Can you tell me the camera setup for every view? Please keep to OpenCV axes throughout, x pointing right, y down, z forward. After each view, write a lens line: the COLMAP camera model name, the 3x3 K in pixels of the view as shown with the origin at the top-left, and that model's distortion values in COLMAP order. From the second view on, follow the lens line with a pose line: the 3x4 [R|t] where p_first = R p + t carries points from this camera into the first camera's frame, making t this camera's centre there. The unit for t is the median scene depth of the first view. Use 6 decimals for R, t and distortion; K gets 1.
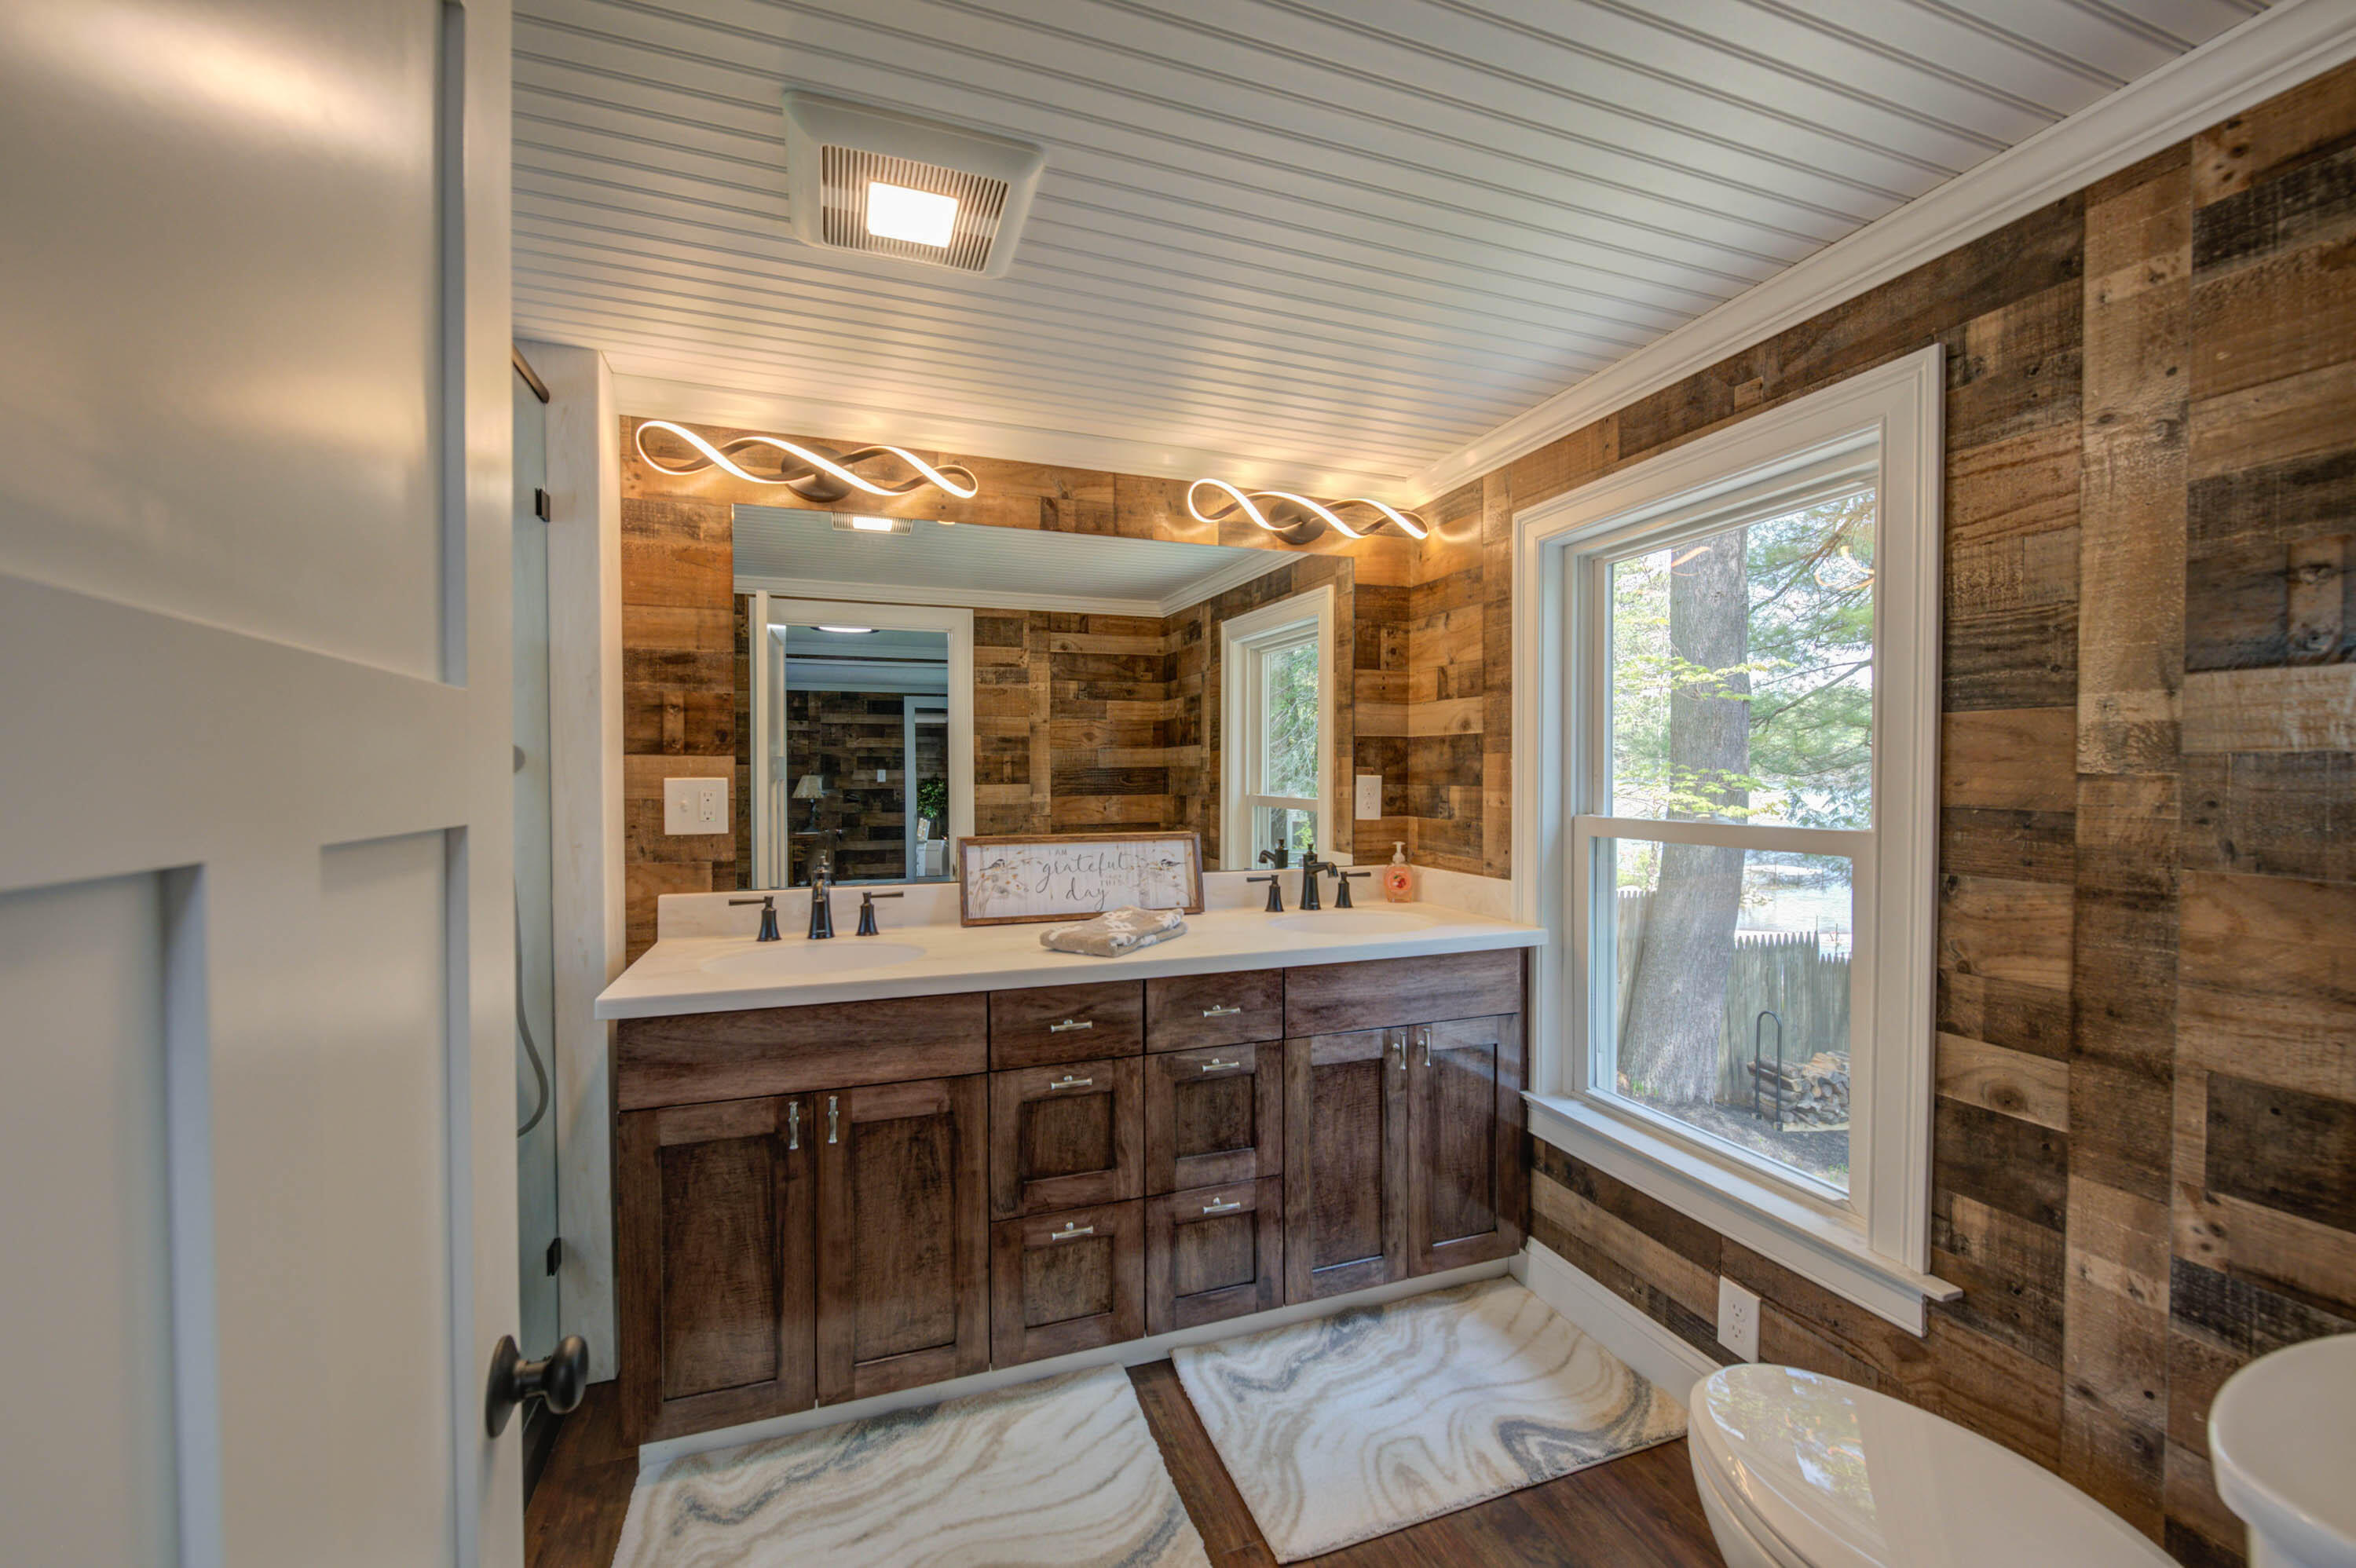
lens RADIAL K [[931.4, 0, 1166.7], [0, 931.4, 786.7], [0, 0, 1]] dist [0.002002, -0.003027]
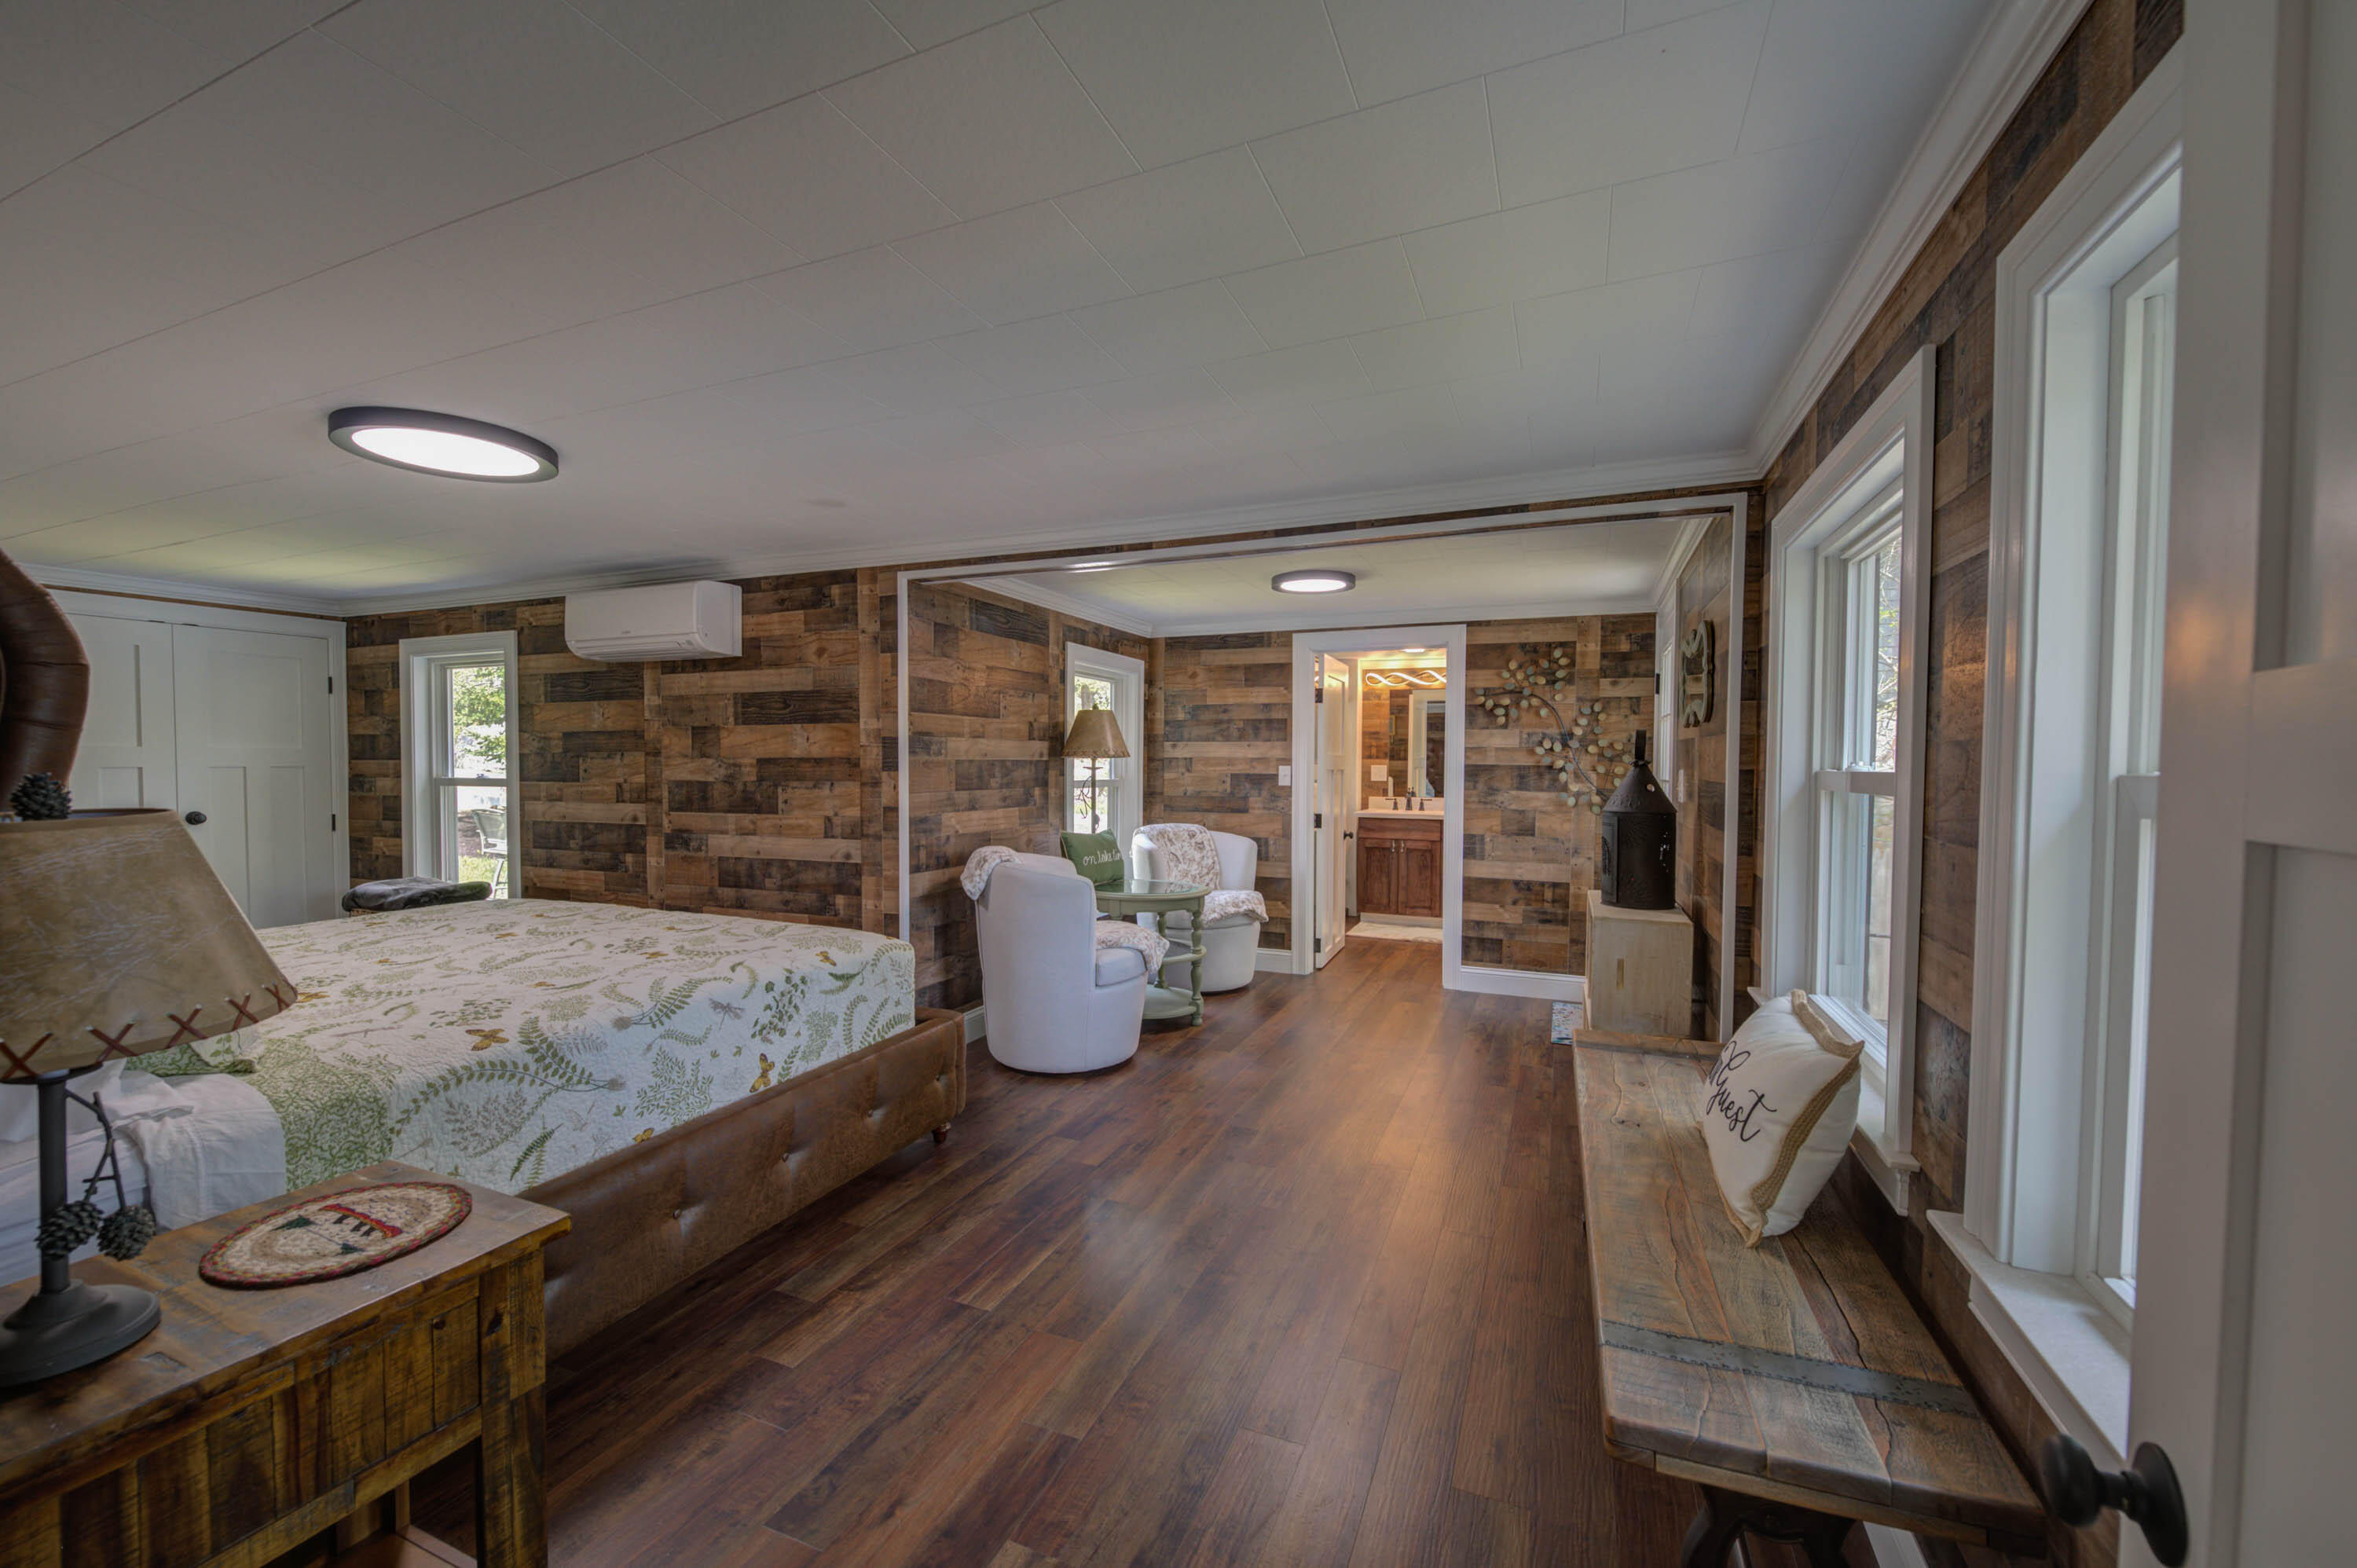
lens RADIAL K [[931.8, 0, 1170.6], [0, 931.8, 788.5], [0, 0, 1]] dist [0.002002, -0.003027]
pose [[0.731017, 0.008232, -0.682310, 1.523664], [0.008516, 0.999739, 0.021187, -0.017983], [0.682306, -0.021298, 0.730756, -2.452833]]
